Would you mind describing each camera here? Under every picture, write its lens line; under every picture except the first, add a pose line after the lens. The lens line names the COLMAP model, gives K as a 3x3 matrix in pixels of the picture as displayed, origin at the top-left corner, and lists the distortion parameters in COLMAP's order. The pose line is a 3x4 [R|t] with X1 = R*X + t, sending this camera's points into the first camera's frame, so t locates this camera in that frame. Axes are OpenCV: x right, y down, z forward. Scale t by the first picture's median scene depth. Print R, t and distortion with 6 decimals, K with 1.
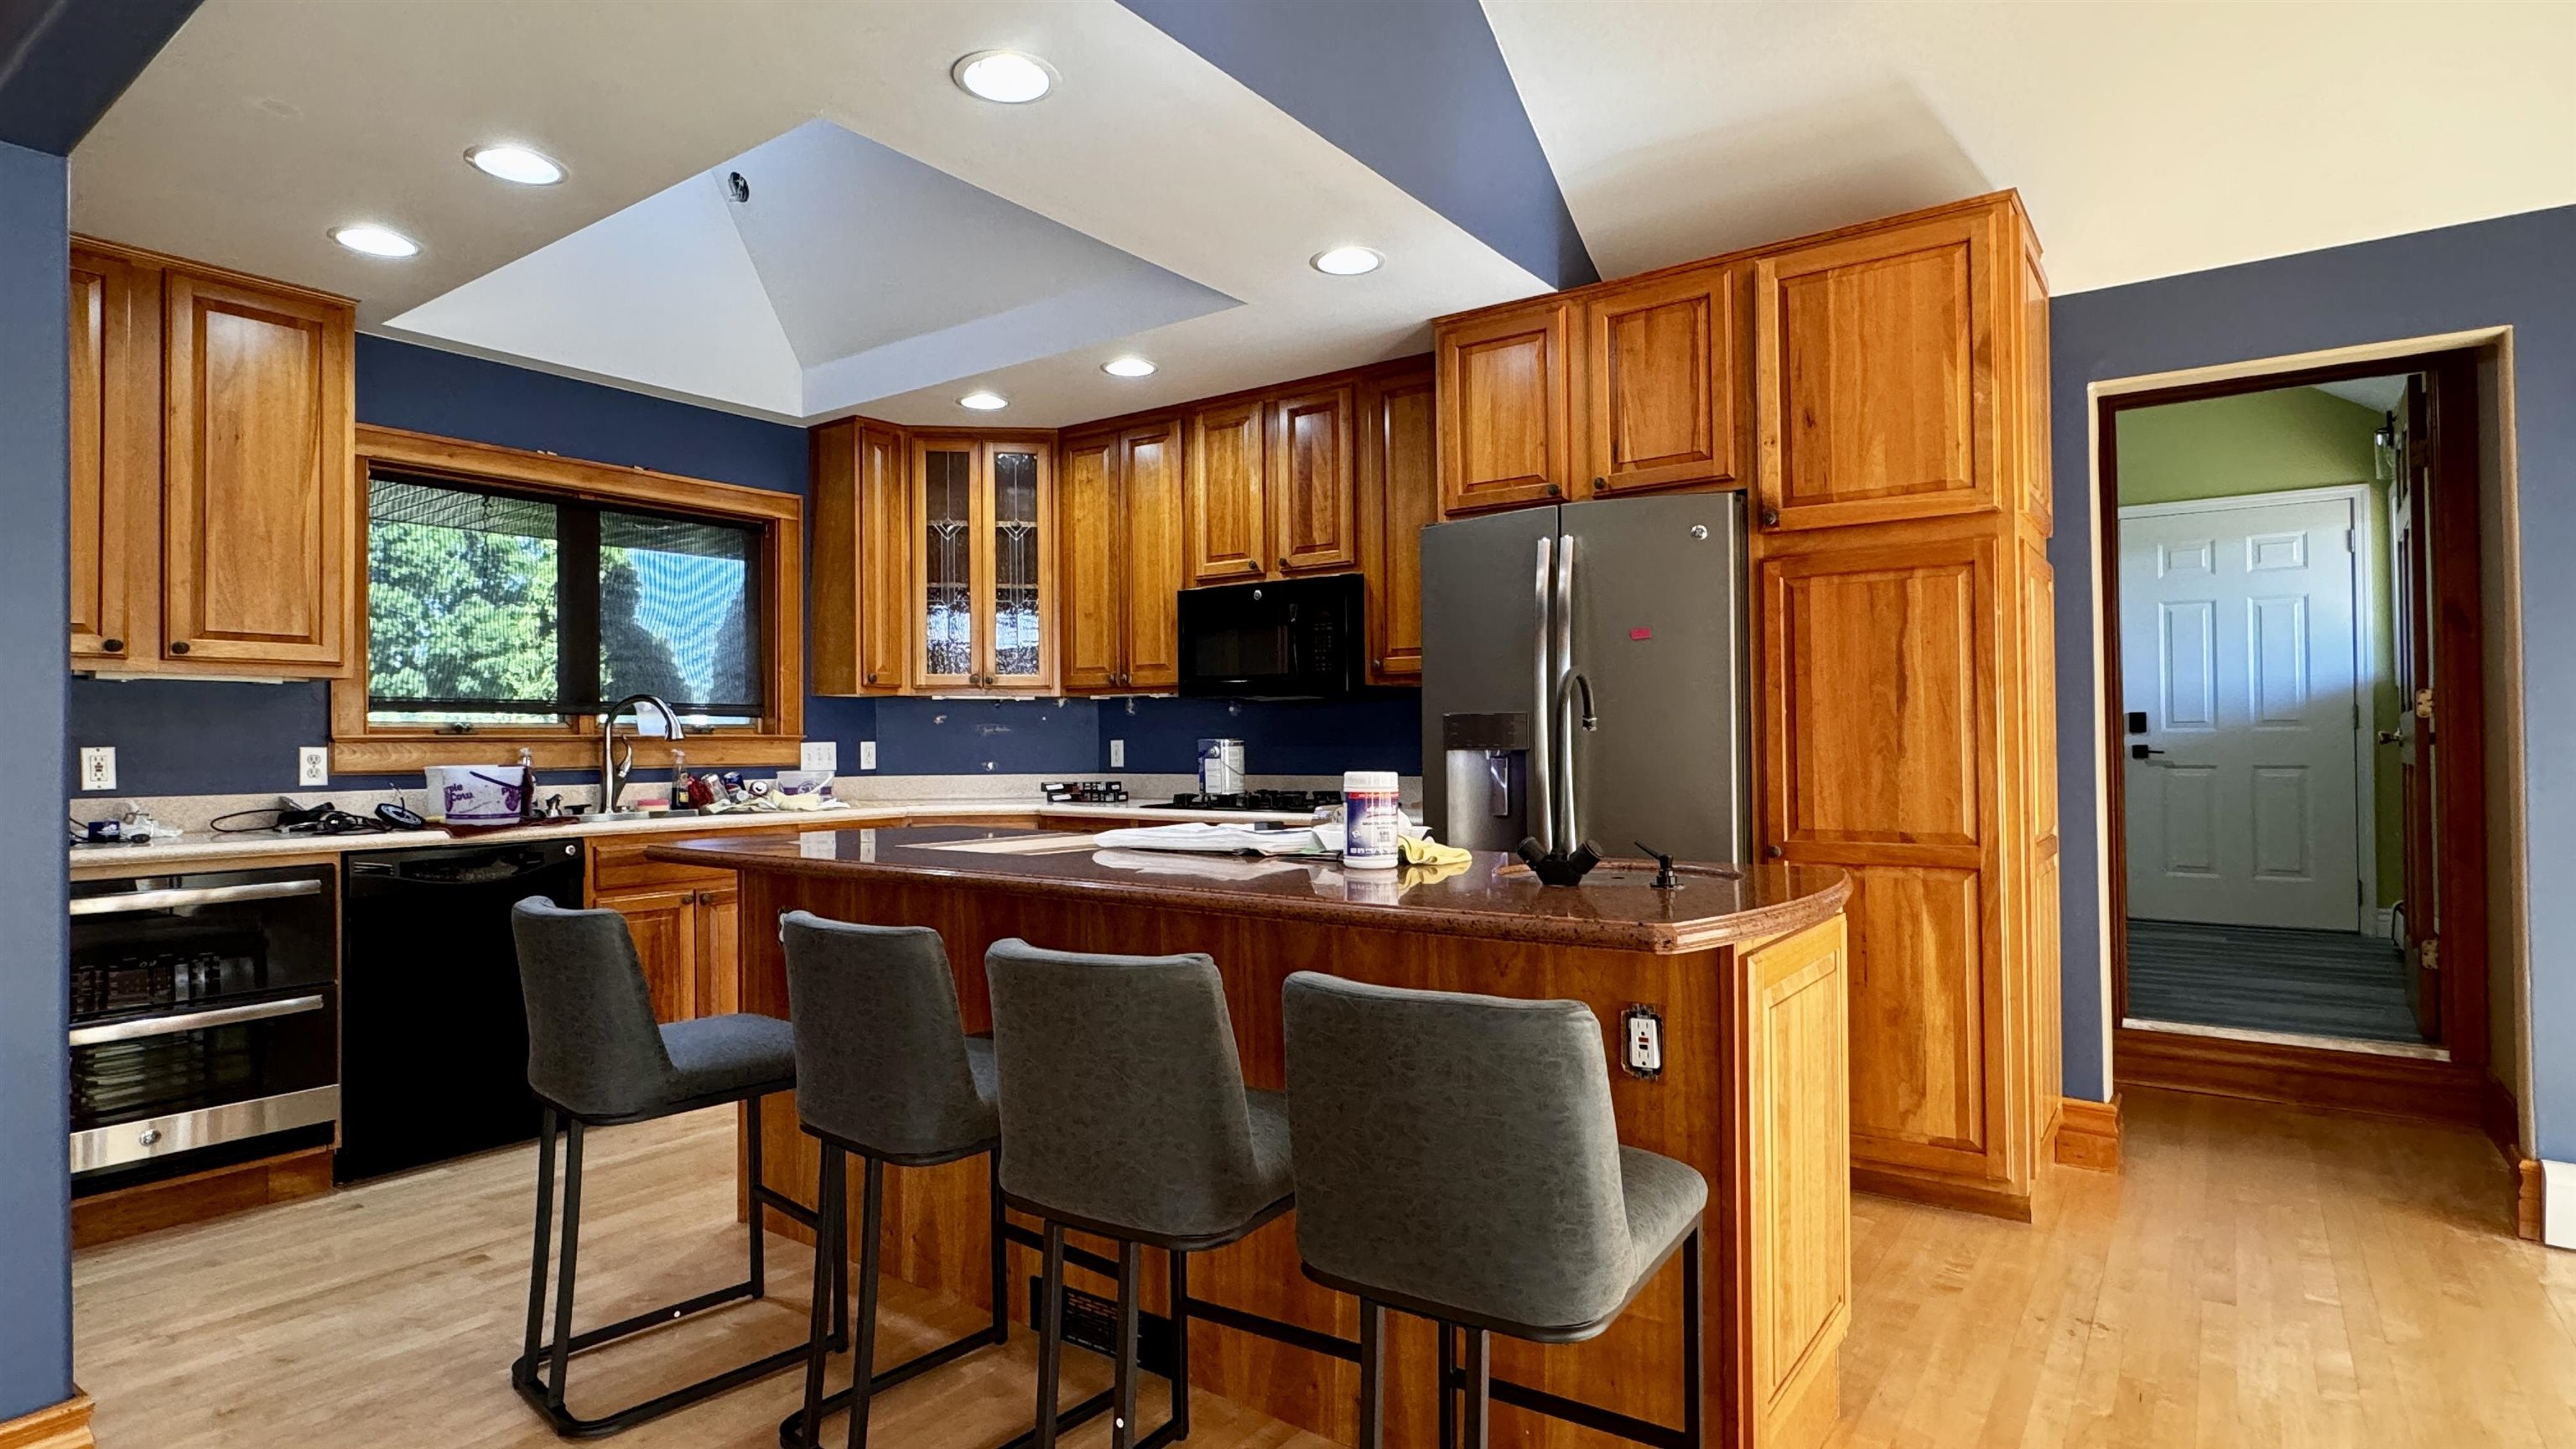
lens RADIAL K [[1303.1, 0, 1288.0], [0, 1303.1, 724.5], [0, 0, 1]] dist [-0.001466, -0.000234]
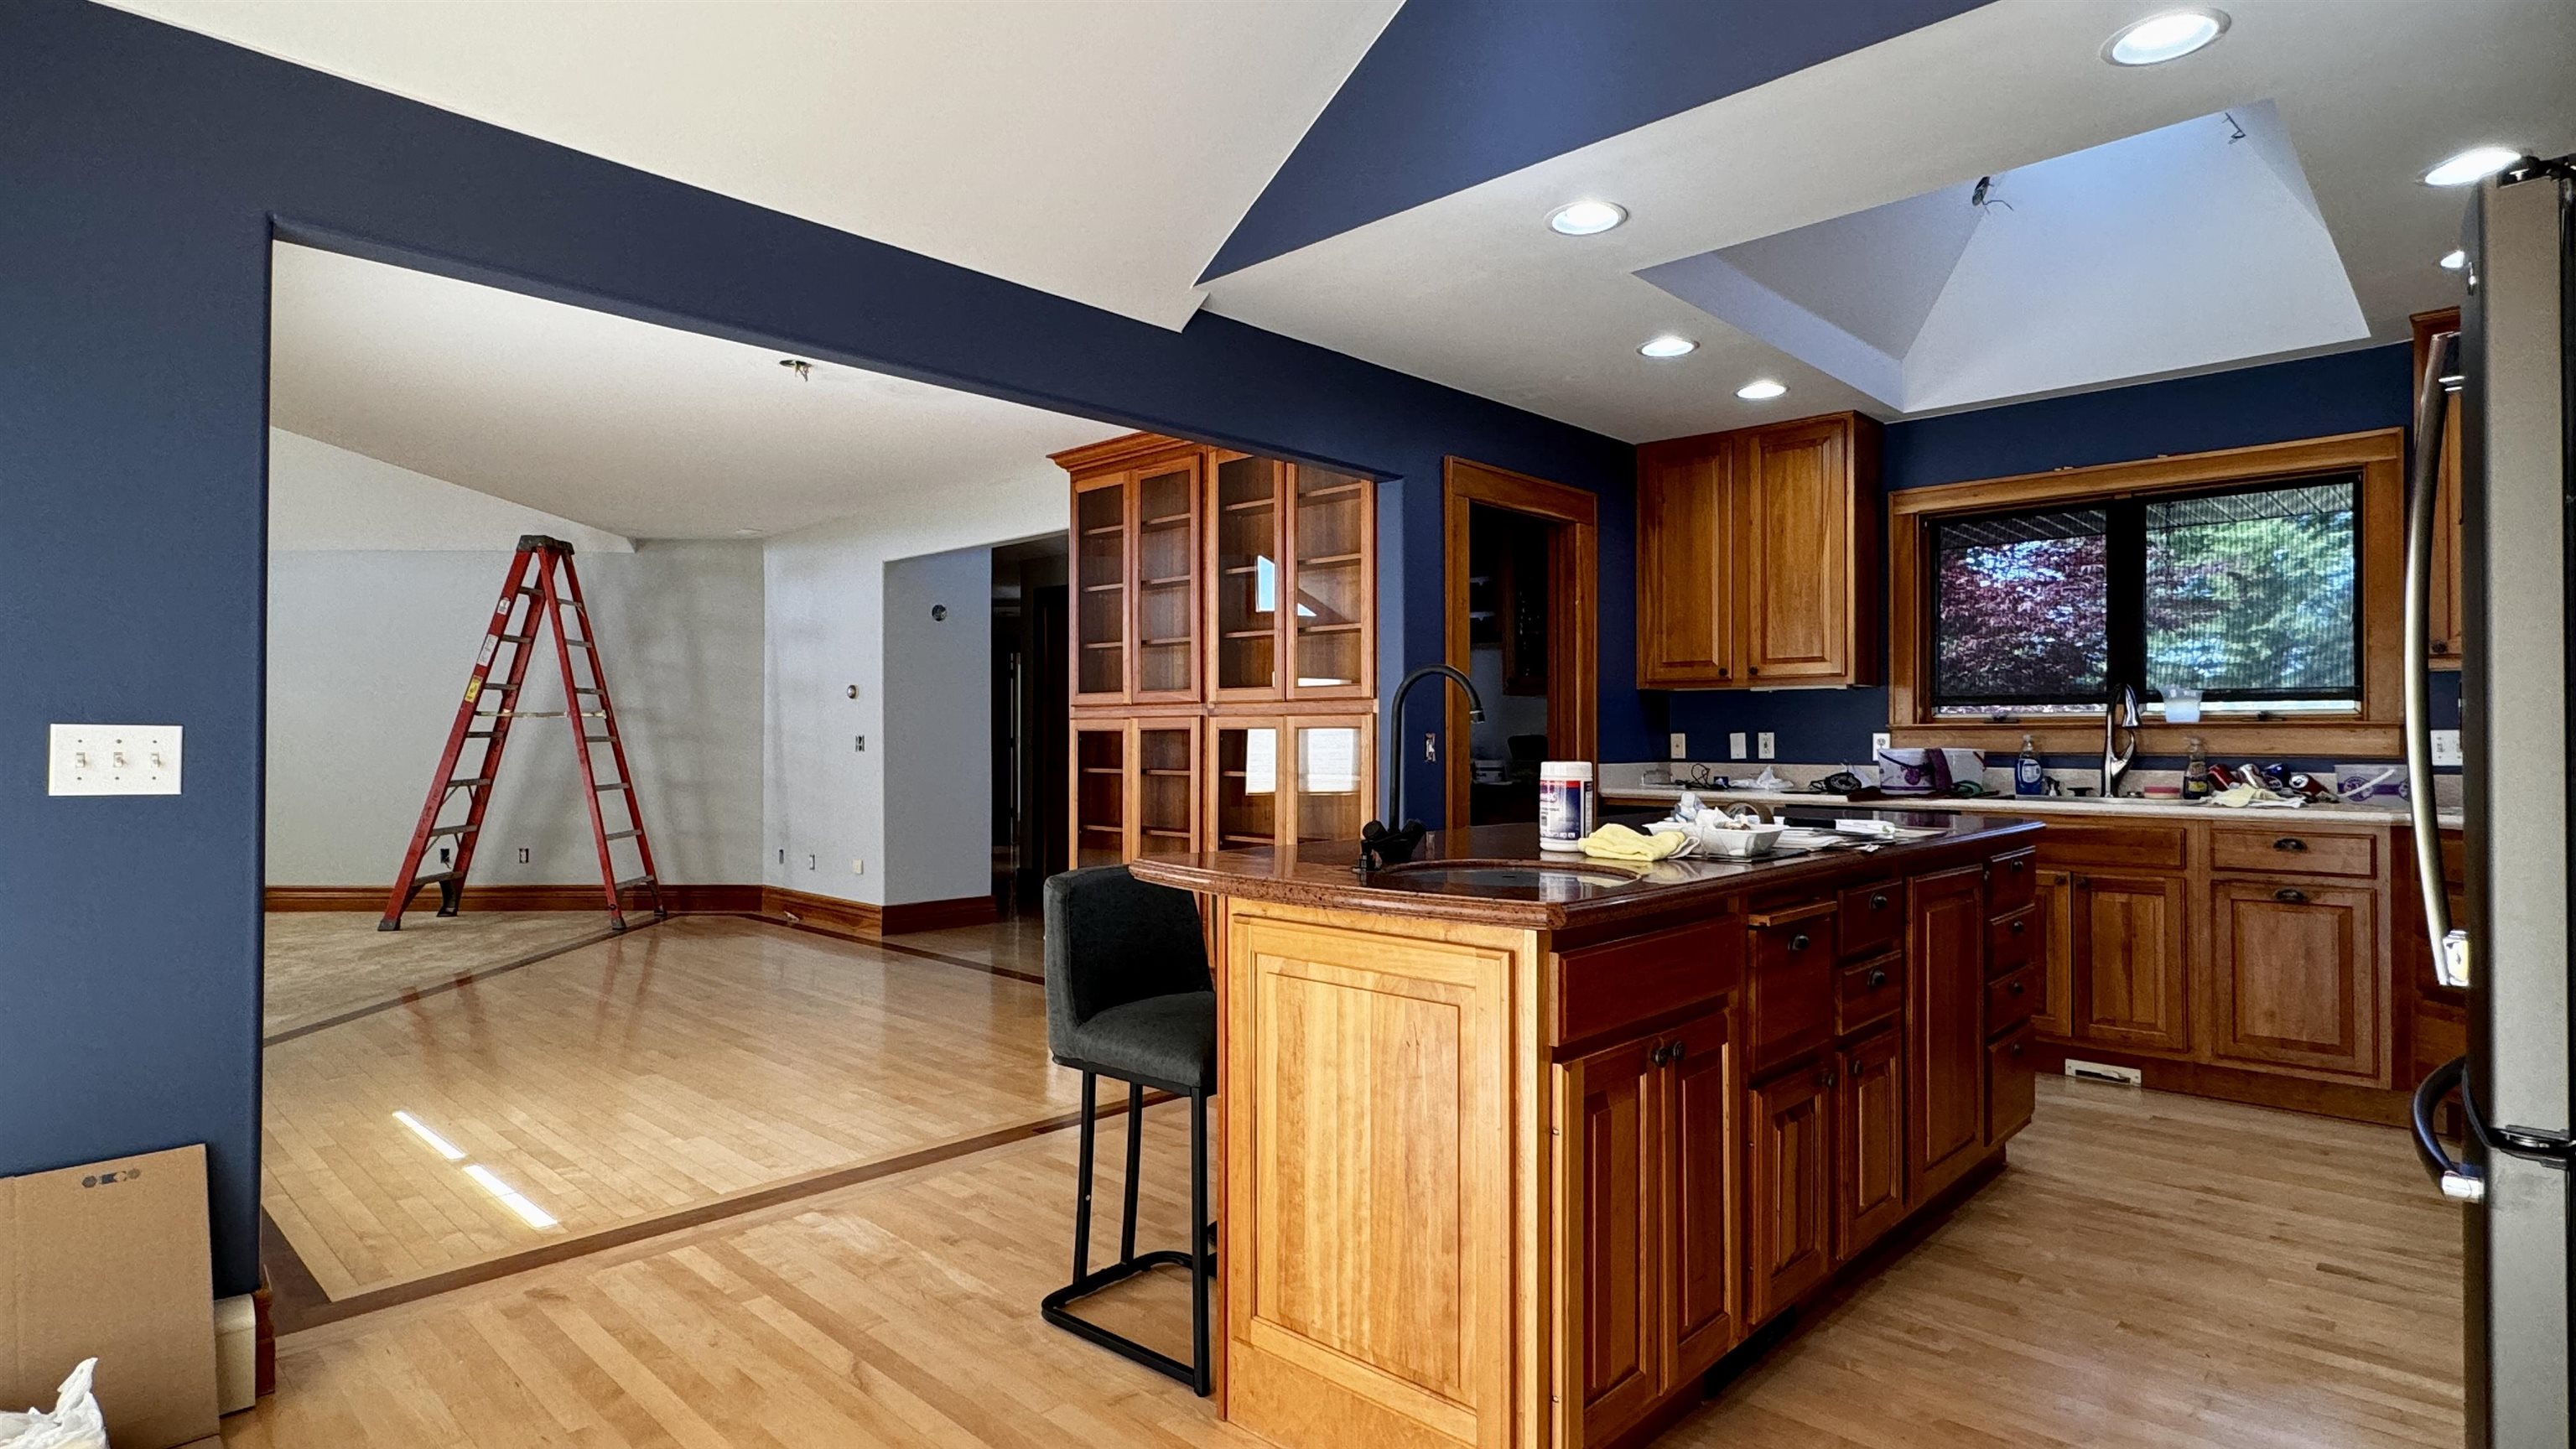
lens RADIAL K [[1303.1, 0, 1288.0], [0, 1303.1, 724.5], [0, 0, 1]] dist [-0.001466, -0.000234]
pose [[-0.136960, -0.000001, -0.990577, 0.652551], [0.015766, 0.999873, -0.002181, 0.001093], [0.990451, -0.015916, -0.136942, 0.516960]]
